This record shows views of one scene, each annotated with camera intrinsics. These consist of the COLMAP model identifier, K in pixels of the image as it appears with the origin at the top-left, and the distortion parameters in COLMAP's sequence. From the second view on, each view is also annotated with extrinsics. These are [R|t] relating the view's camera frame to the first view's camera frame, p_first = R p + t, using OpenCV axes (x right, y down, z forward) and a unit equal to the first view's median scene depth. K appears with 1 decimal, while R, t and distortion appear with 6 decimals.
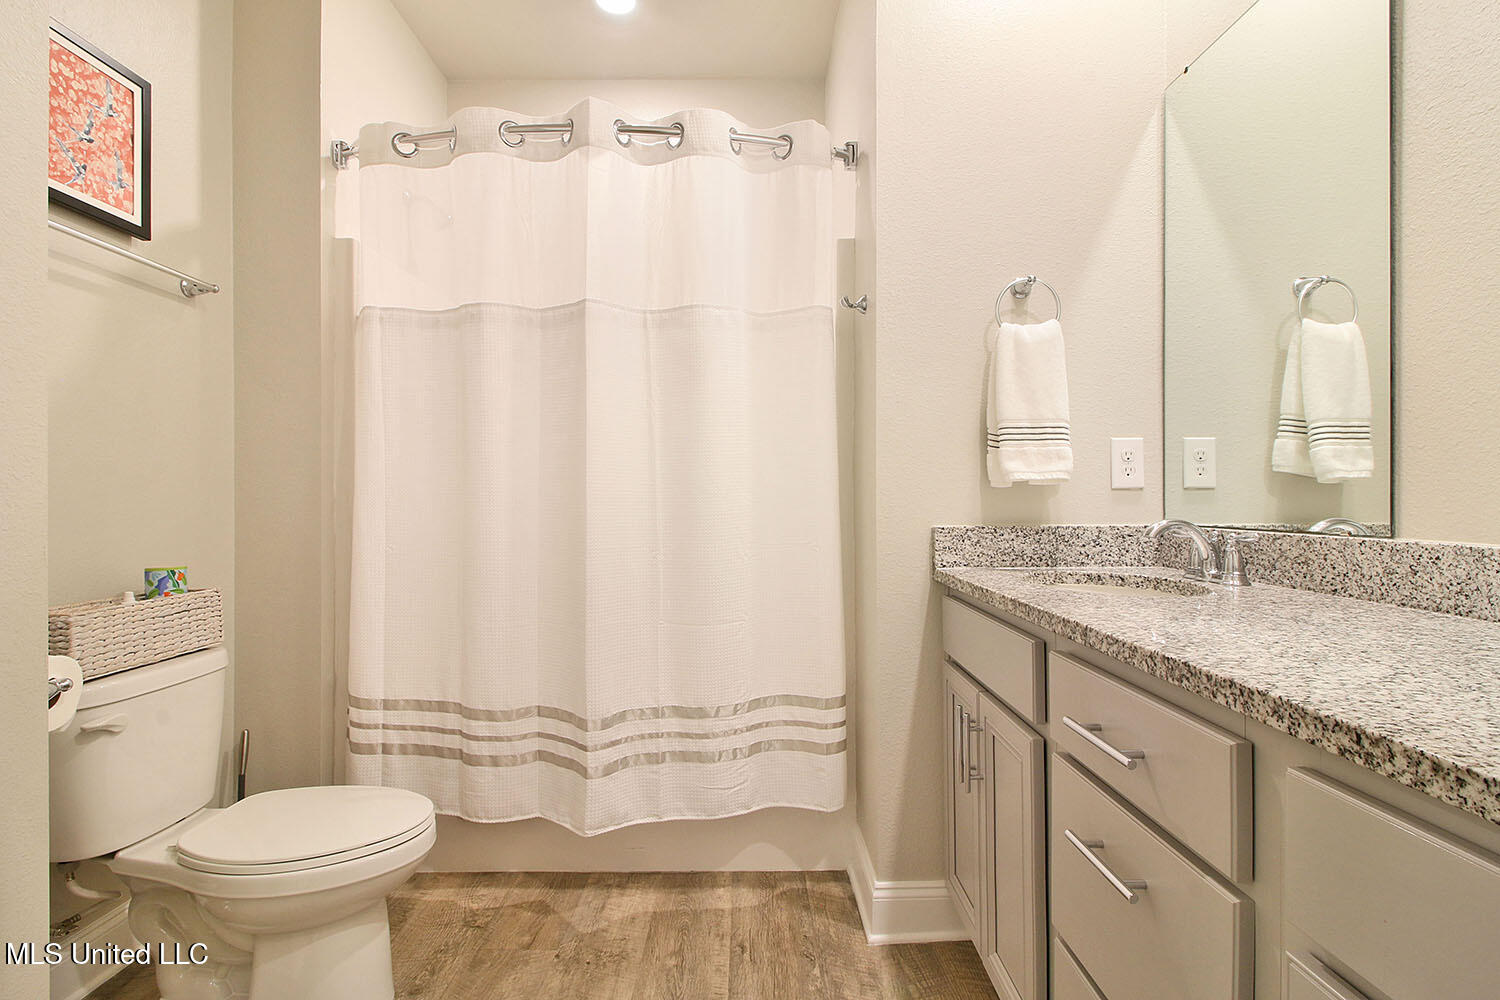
lens RADIAL K [[693.1, 0, 752.3], [0, 693.1, 497.0], [0, 0, 1]] dist [-0.004748, -0.008768]
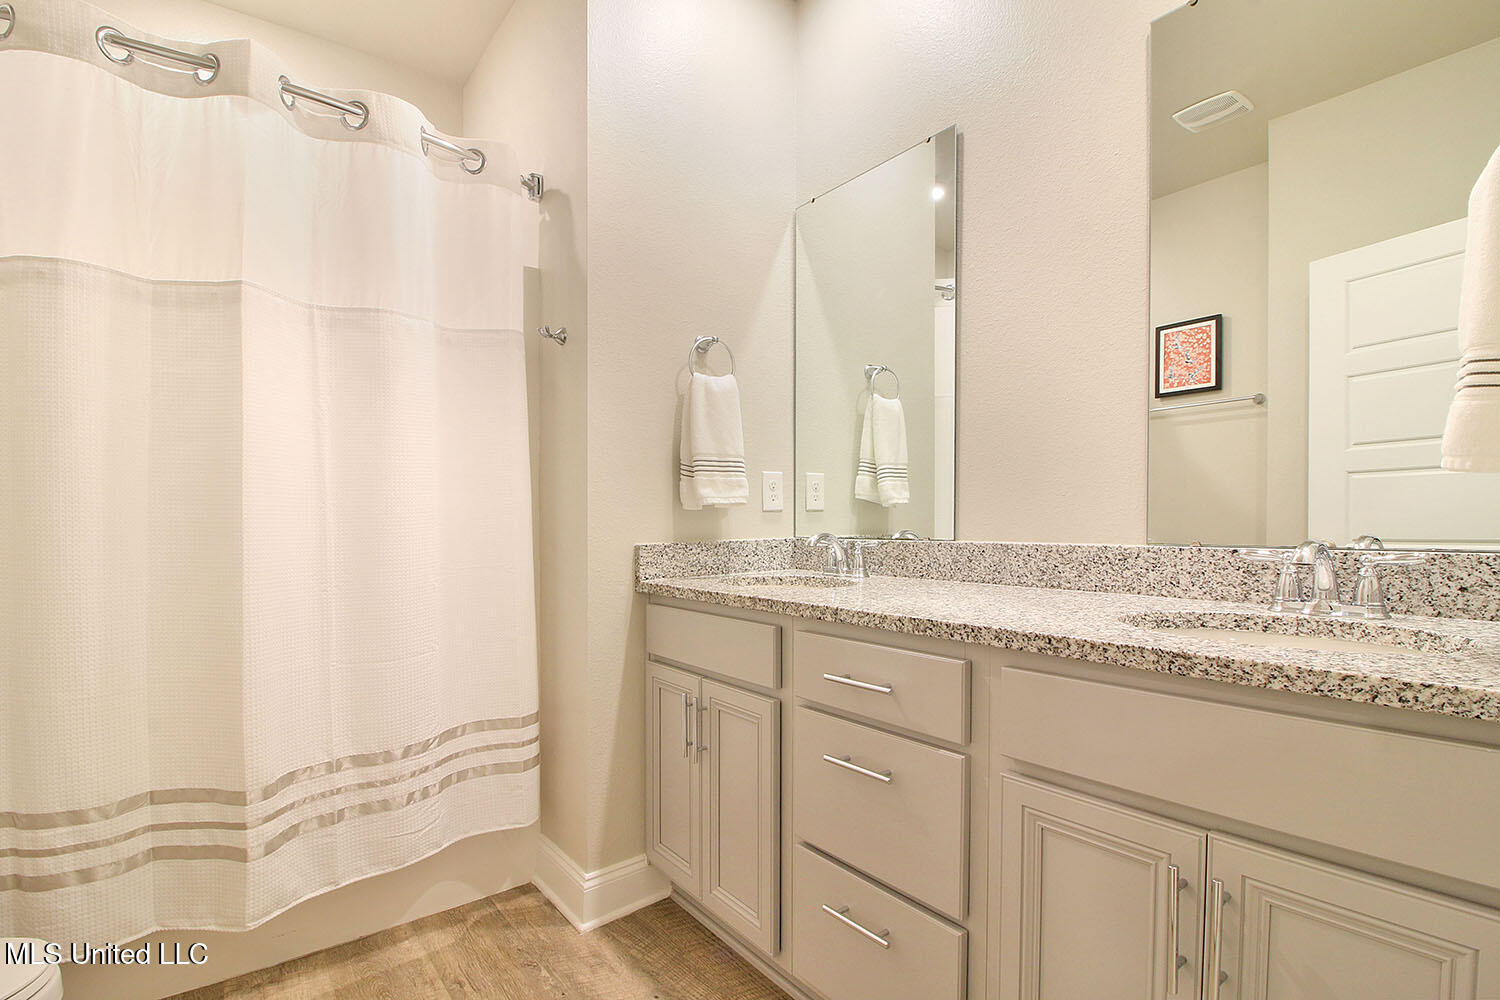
lens RADIAL K [[693.1, 0, 735.3], [0, 693.1, 529.4], [0, 0, 1]] dist [-0.004748, -0.008768]
pose [[0.806229, -0.017018, 0.591358, -0.273587], [0.009402, 0.999829, 0.015954, 0.001355], [-0.591528, -0.007302, 0.806251, -0.008435]]
